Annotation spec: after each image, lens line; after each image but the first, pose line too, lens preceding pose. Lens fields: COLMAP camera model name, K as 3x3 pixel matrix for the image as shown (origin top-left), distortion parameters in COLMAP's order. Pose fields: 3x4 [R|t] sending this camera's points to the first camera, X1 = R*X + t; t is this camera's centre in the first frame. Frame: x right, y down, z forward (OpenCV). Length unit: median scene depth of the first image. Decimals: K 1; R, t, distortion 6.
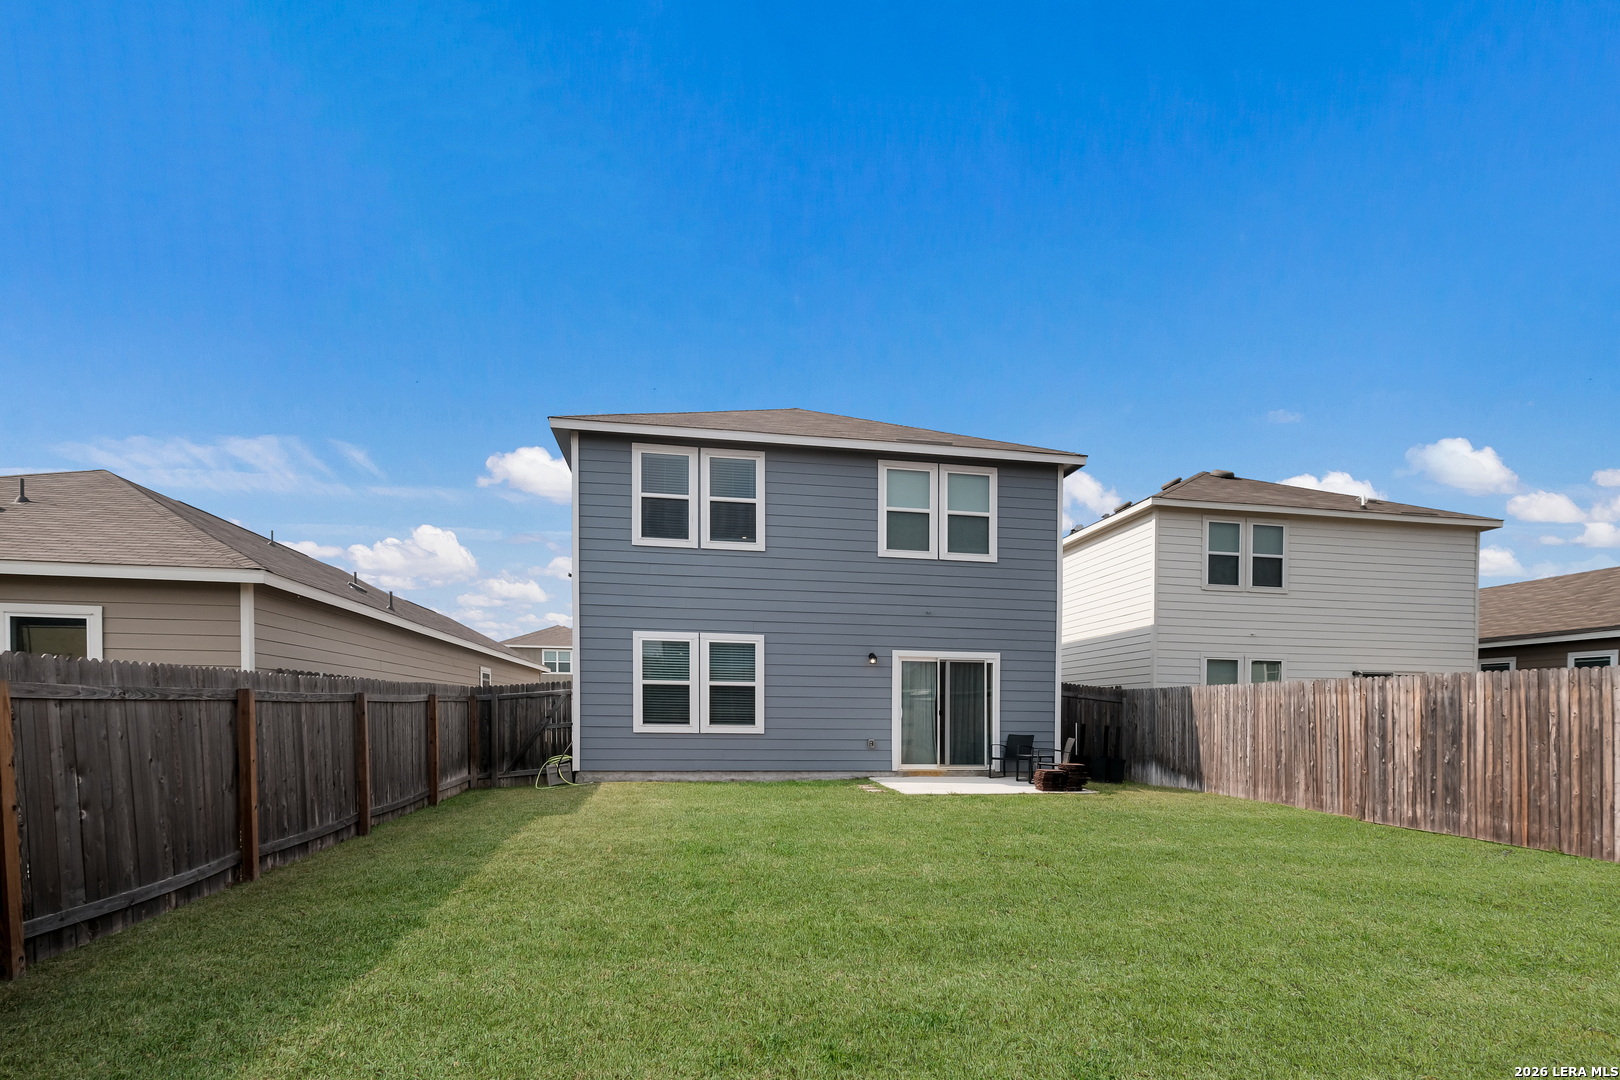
lens RADIAL K [[754.8, 0, 811.9], [0, 754.8, 737.3], [0, 0, 1]] dist [0.000198, 0.000198]
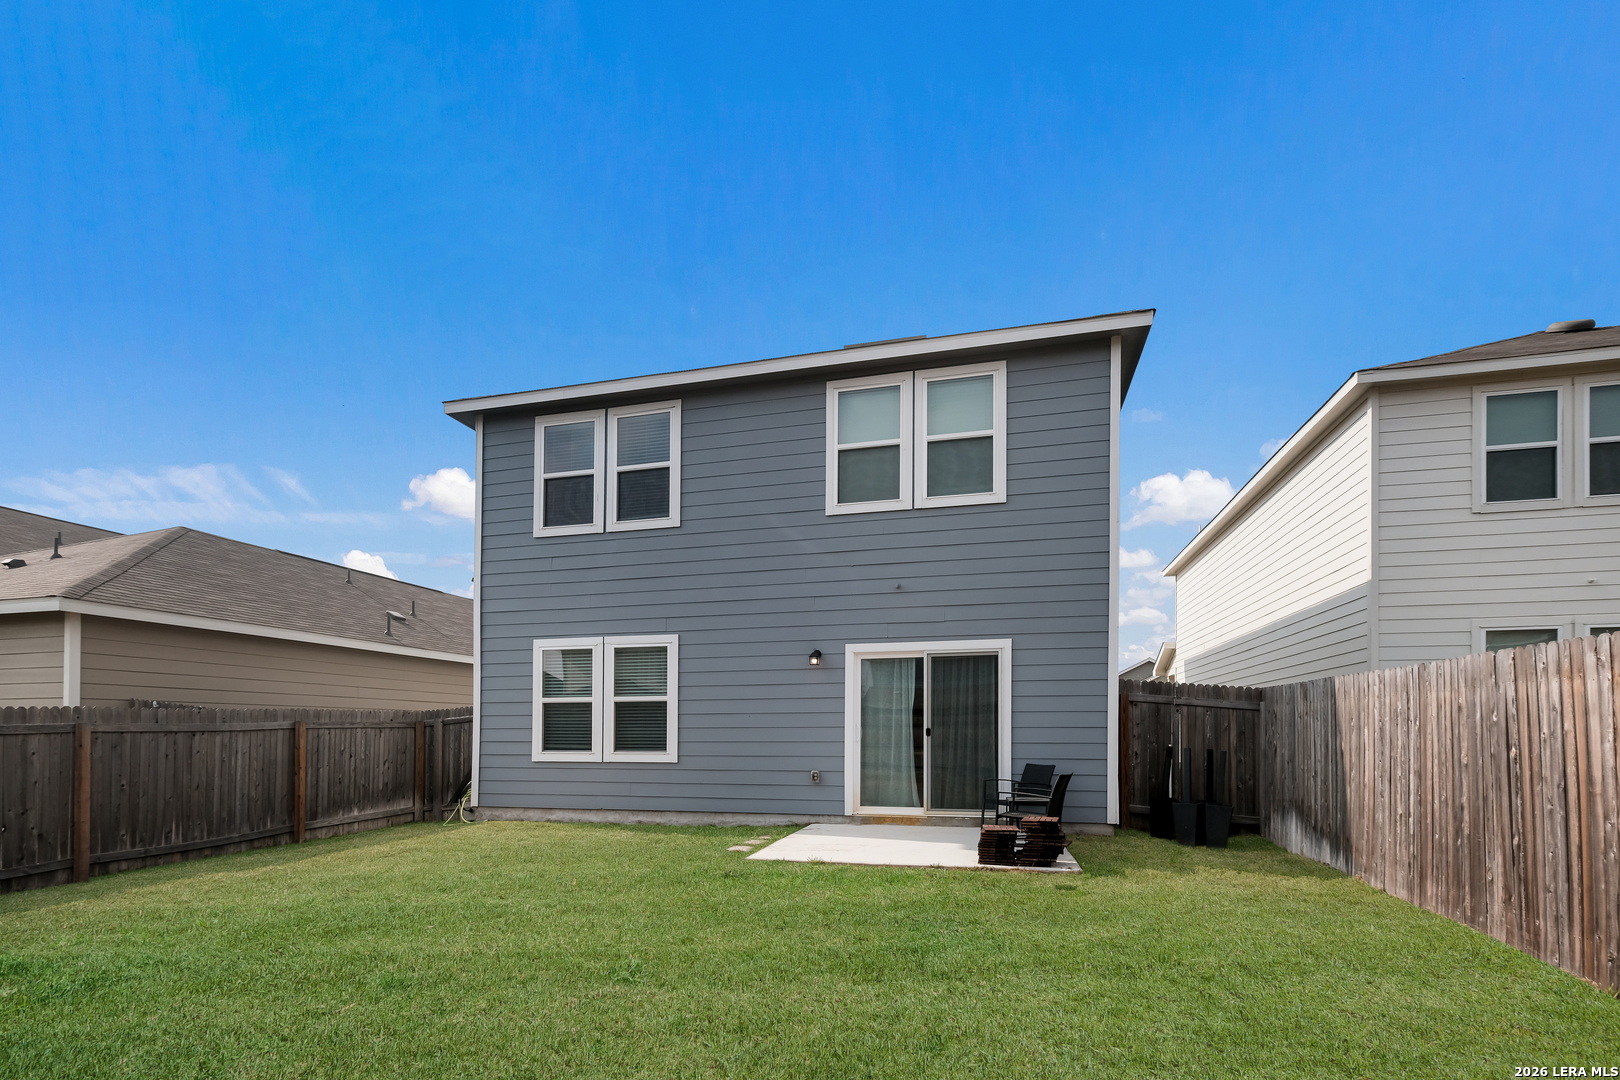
lens RADIAL K [[754.8, 0, 811.9], [0, 754.8, 737.3], [0, 0, 1]] dist [0.000198, 0.000198]
pose [[0.918248, -0.011501, -0.395840, 0.367242], [0.002438, 0.999723, -0.023391, -0.012349], [0.395999, 0.020514, 0.918022, 0.350431]]
